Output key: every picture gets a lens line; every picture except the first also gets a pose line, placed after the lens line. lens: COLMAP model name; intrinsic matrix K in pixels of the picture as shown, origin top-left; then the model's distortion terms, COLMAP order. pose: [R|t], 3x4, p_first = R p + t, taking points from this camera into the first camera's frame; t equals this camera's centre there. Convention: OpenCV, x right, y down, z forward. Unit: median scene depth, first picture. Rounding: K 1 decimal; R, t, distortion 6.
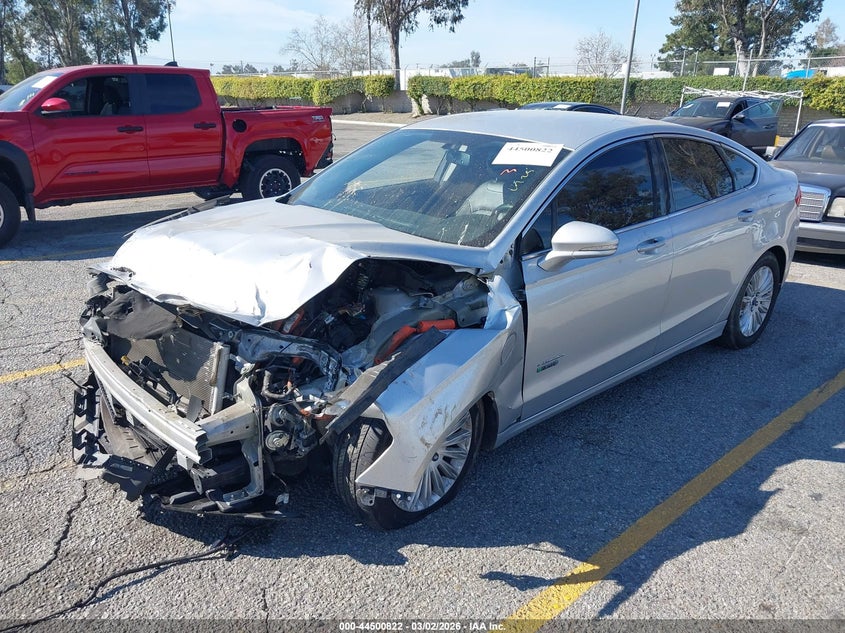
lens RADIAL K [[685.8, 0, 422.5], [0, 685.8, 316.5], [0, 0, 1]] dist [0.036105, -0.000663]
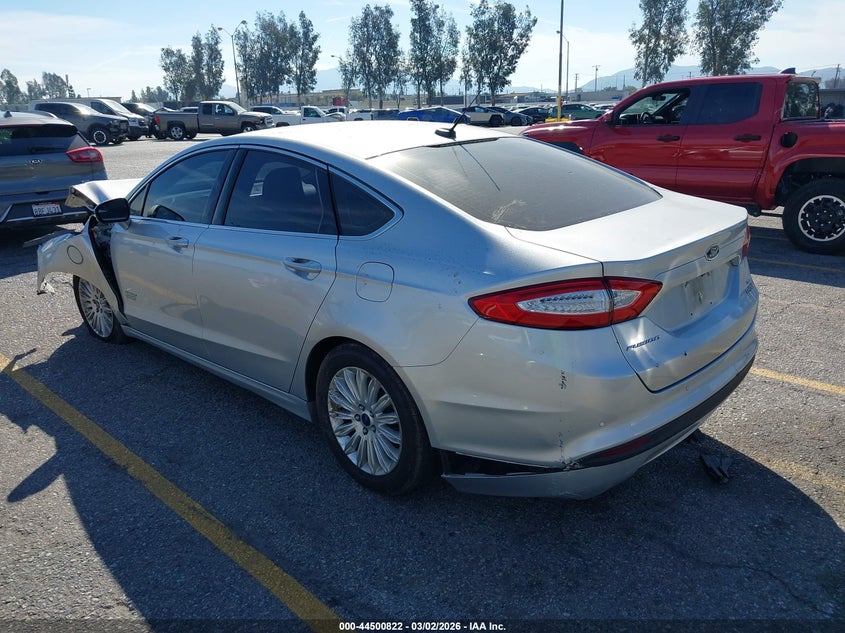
lens RADIAL K [[690.1, 0, 422.5], [0, 690.1, 316.5], [0, 0, 1]] dist [-0.011388, -0.002209]
pose [[0.057810, 0.293310, -0.954268, 1.226907], [-0.302399, 0.916105, 0.263261, -0.343544], [0.951427, 0.273350, 0.141656, 1.075083]]
